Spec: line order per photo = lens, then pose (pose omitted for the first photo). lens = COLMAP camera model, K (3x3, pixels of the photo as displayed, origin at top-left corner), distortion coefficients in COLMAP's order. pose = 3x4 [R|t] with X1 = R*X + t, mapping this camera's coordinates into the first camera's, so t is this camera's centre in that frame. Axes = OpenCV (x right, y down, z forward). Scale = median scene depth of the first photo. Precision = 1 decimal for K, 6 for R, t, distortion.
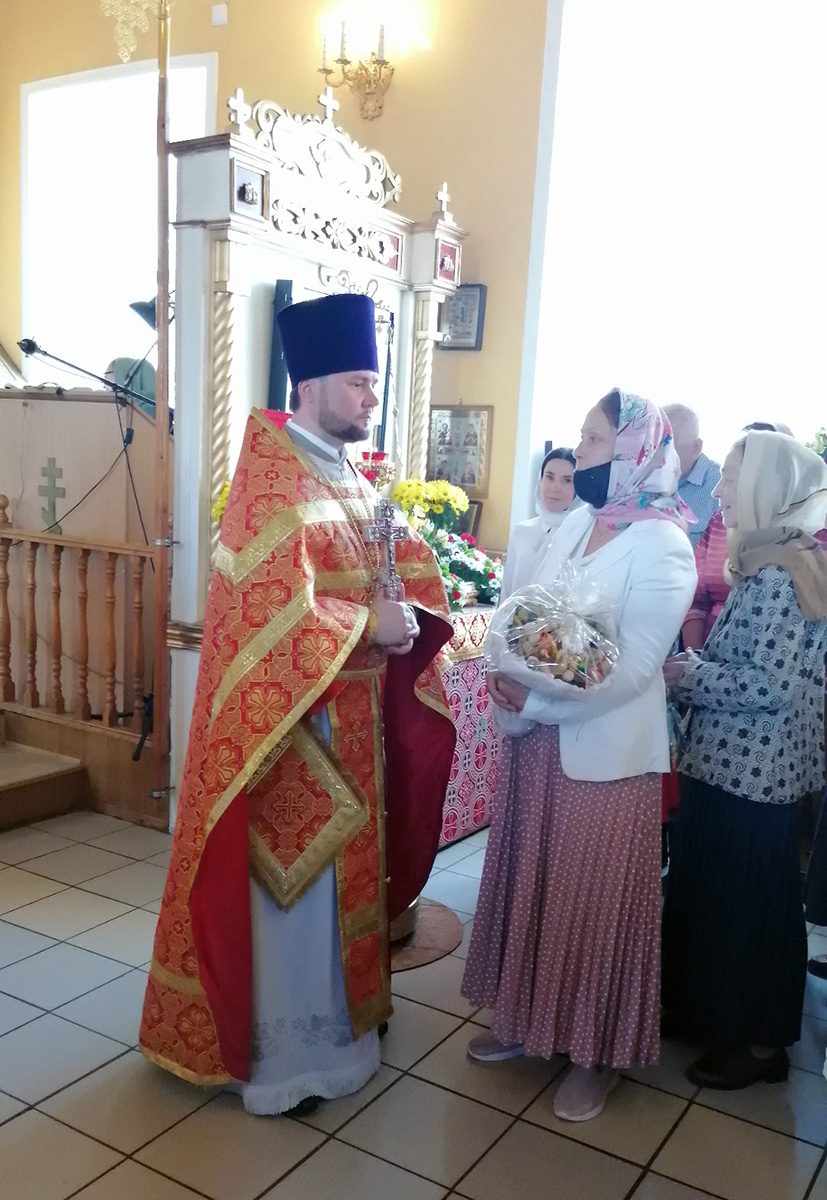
lens RADIAL K [[1111.7, 0, 416.6], [0, 1111.7, 641.6], [0, 0, 1]] dist [0.111311, -0.155613]
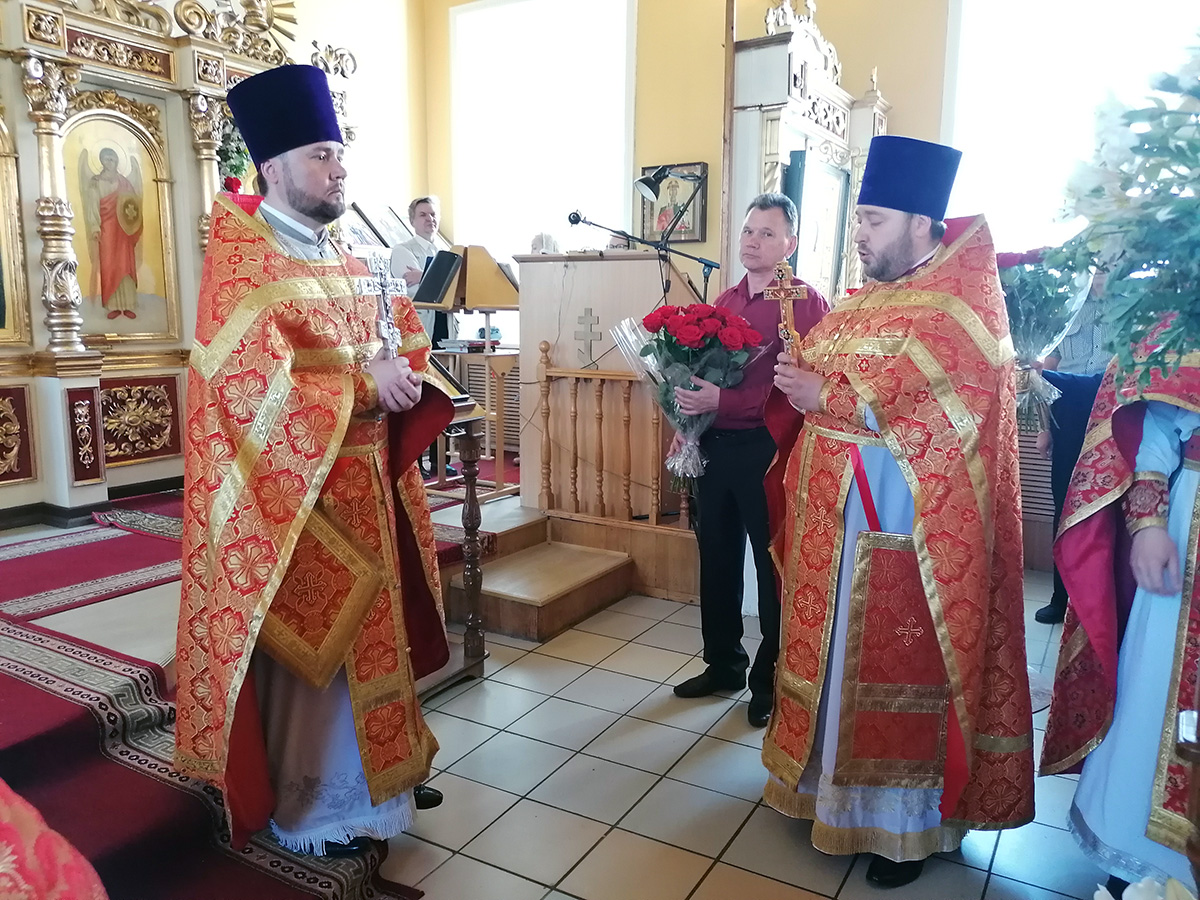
lens RADIAL K [[901.3, 0, 594.8], [0, 901.3, 447.9], [0, 0, 1]] dist [0.079784, -0.100715]
pose [[0.998628, -0.050797, 0.012735, -0.344248], [0.050851, 0.998698, -0.003961, -0.007489], [-0.012517, 0.004603, 0.999911, 0.018323]]
